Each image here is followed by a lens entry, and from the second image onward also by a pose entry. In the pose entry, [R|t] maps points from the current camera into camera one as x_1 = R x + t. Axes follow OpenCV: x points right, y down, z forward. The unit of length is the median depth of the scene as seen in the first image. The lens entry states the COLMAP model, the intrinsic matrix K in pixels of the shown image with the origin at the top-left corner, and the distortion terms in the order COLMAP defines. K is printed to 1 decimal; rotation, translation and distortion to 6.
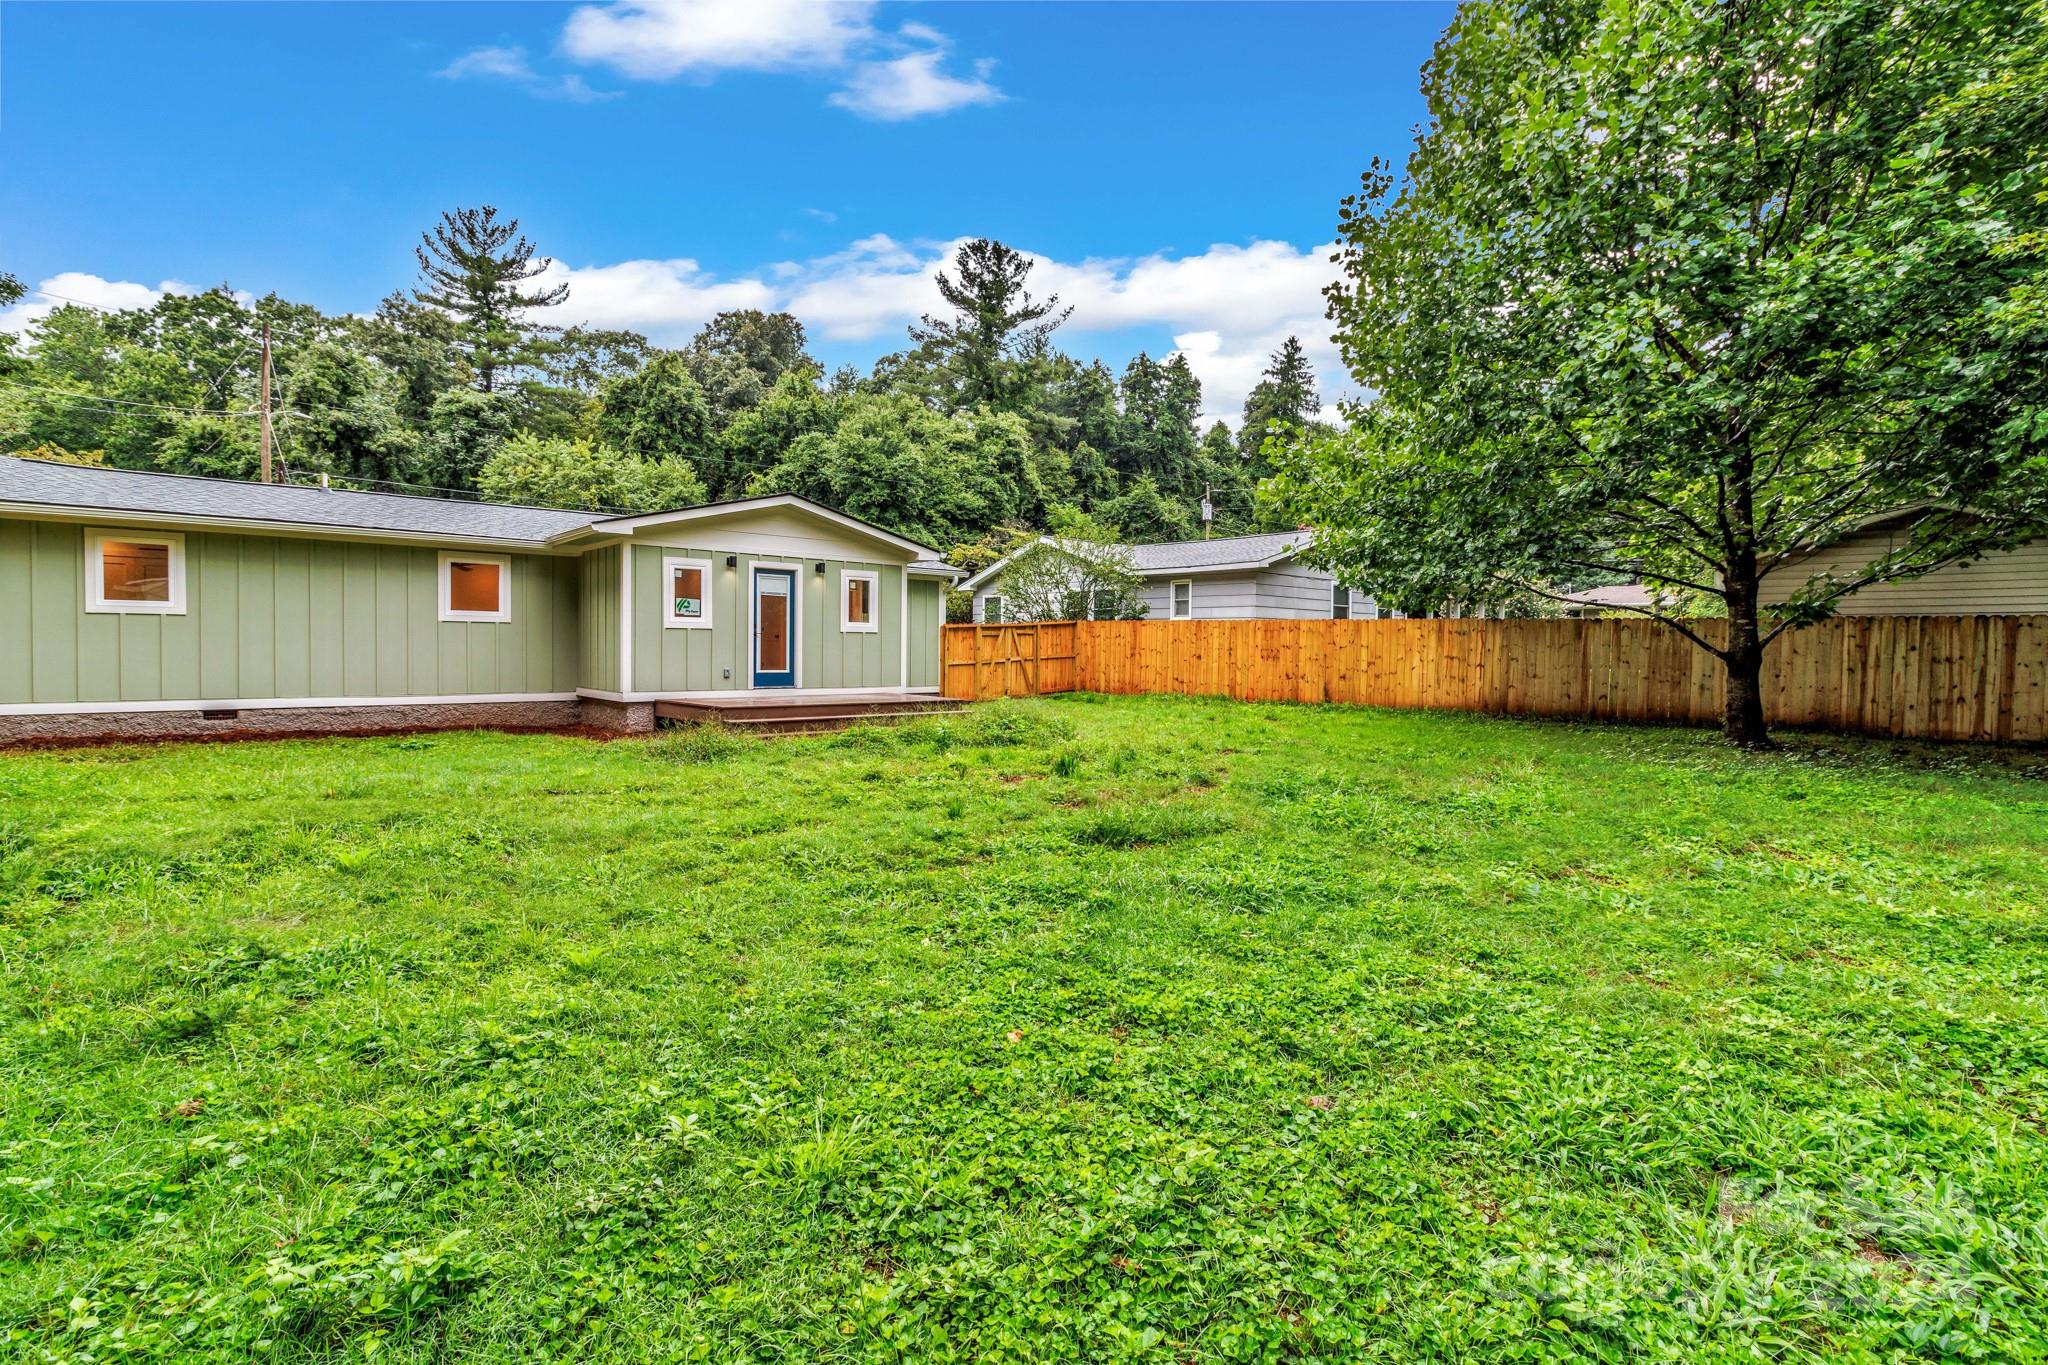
lens RADIAL K [[939.7, 0, 1016.5], [0, 939.7, 658.0], [0, 0, 1]] dist [0.001520, 0.000042]
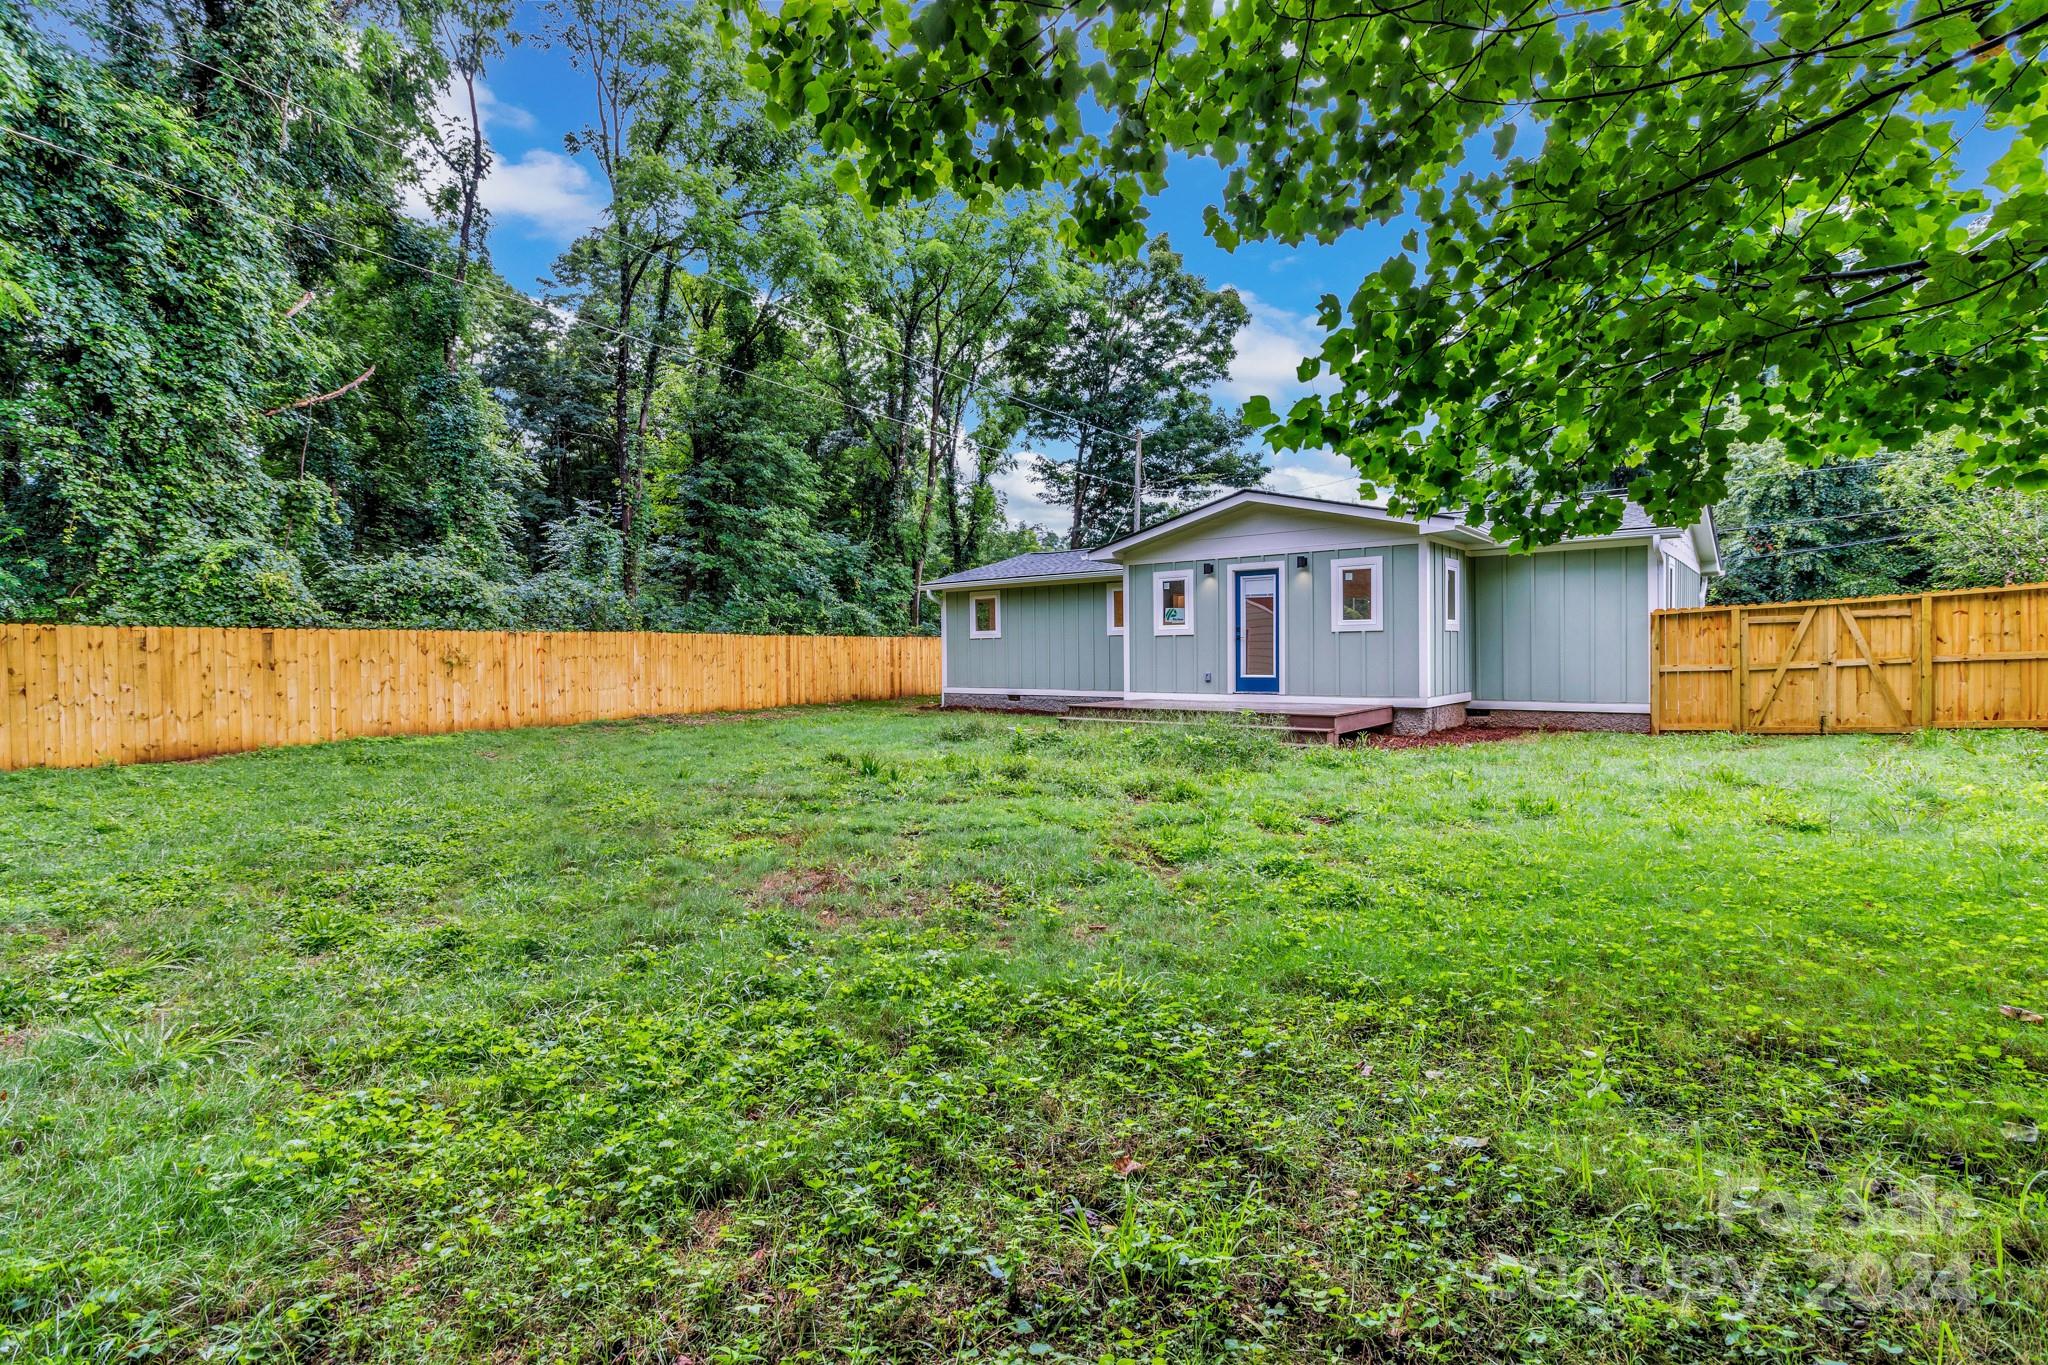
lens RADIAL K [[939.7, 0, 1016.5], [0, 939.7, 658.0], [0, 0, 1]] dist [0.001520, 0.000042]
pose [[0.181969, -0.009107, -0.983262, 0.646999], [-0.002624, 0.999949, -0.009747, 0.005650], [0.983301, 0.004354, 0.181935, 0.588620]]
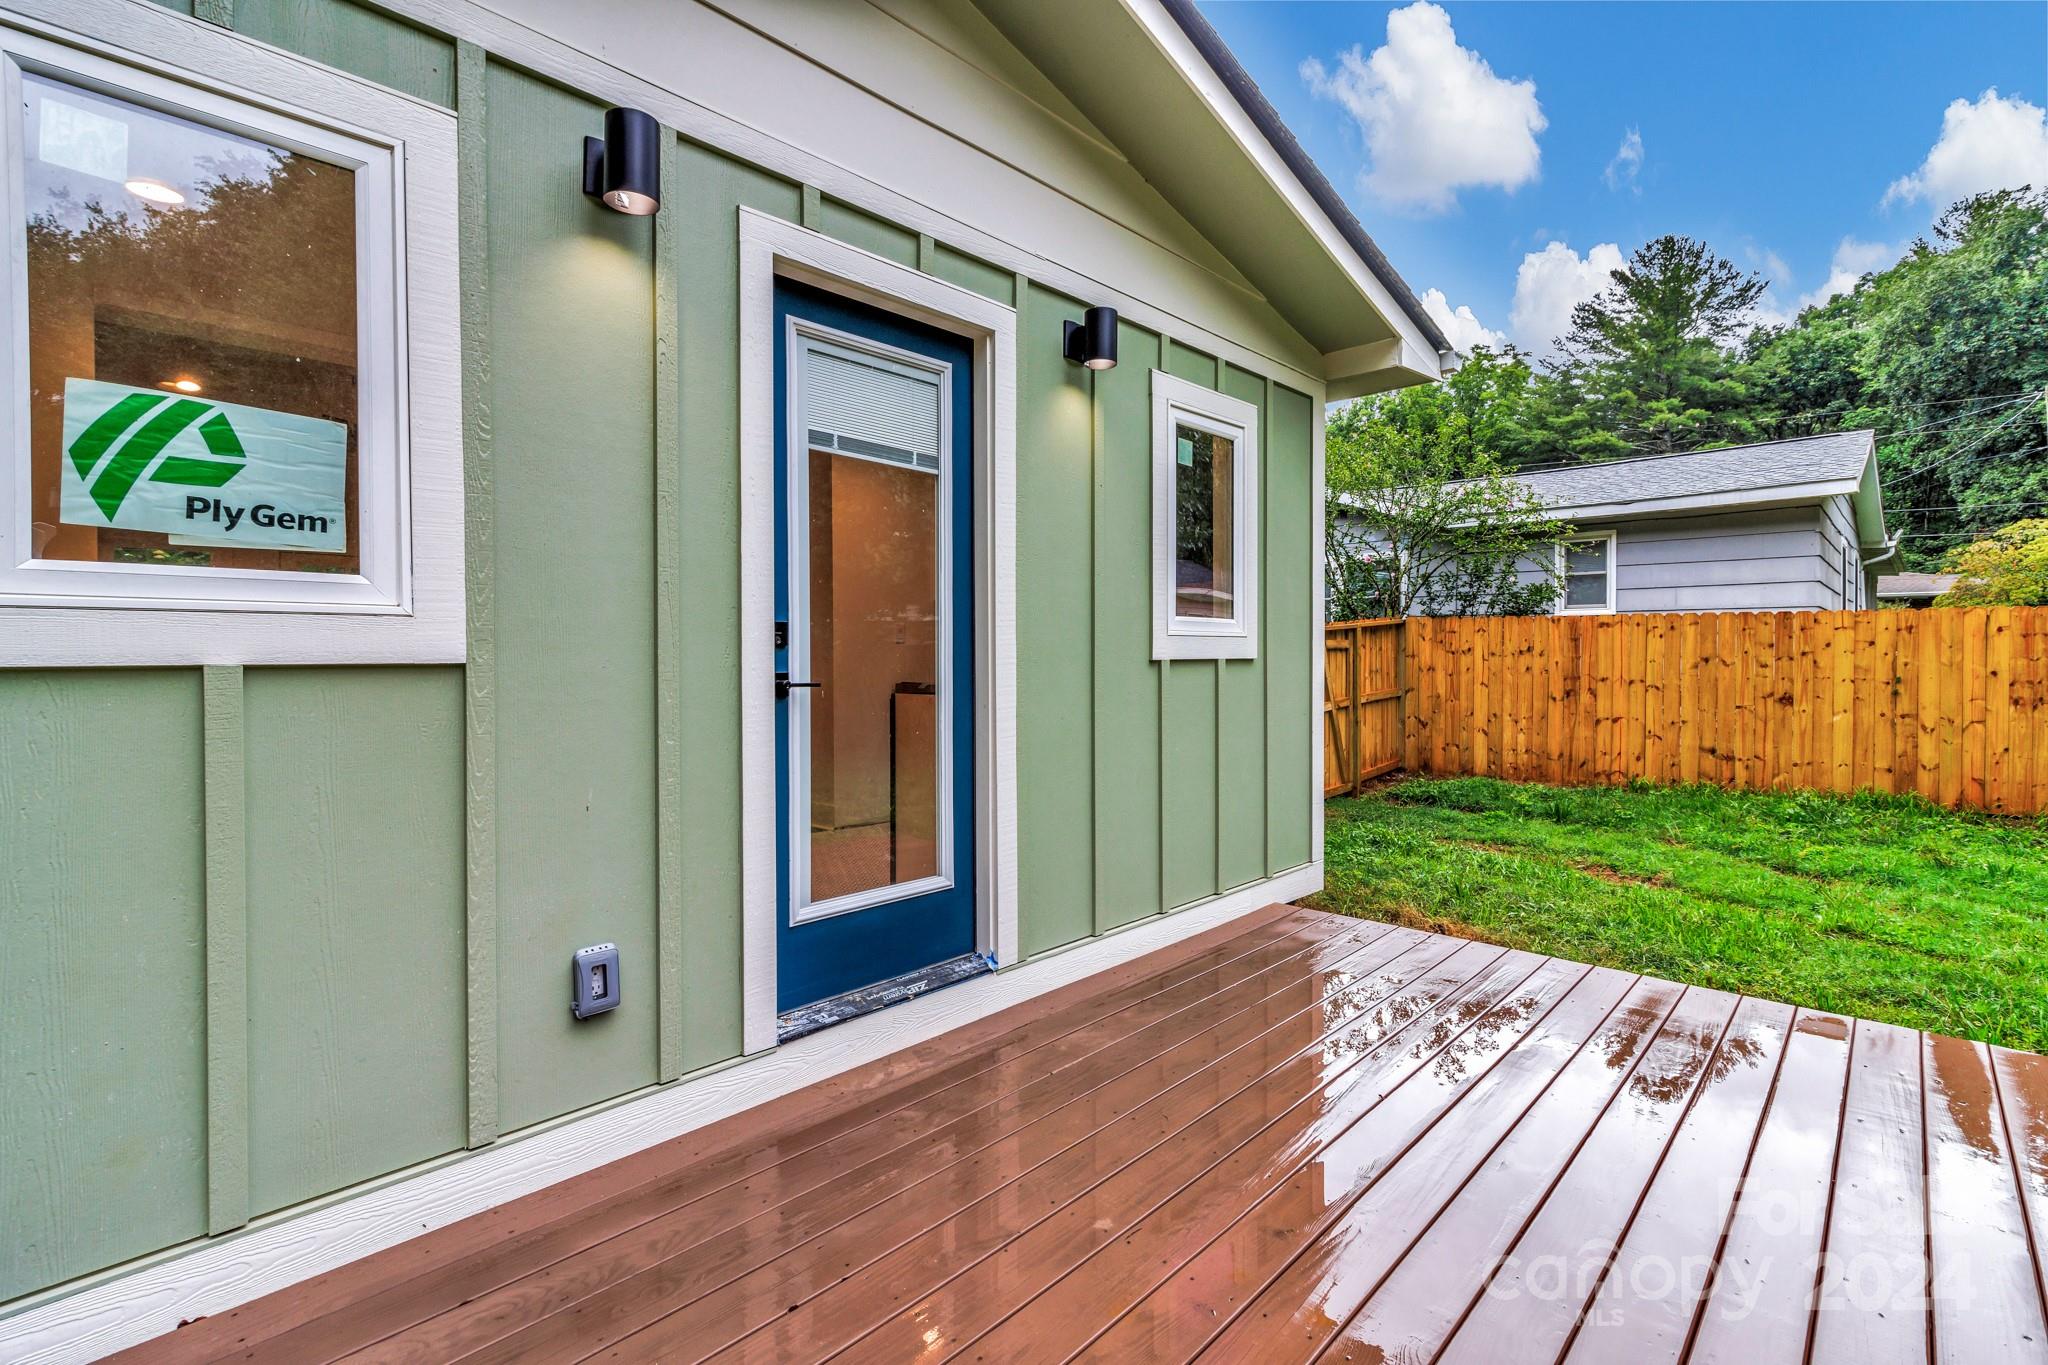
lens RADIAL K [[939.7, 0, 1016.5], [0, 939.7, 658.0], [0, 0, 1]] dist [0.001520, 0.000042]
pose [[0.995621, -0.013049, 0.092562, -0.251802], [0.013815, 0.999875, -0.007639, -0.028628], [-0.092451, 0.008884, 0.995678, 0.833231]]
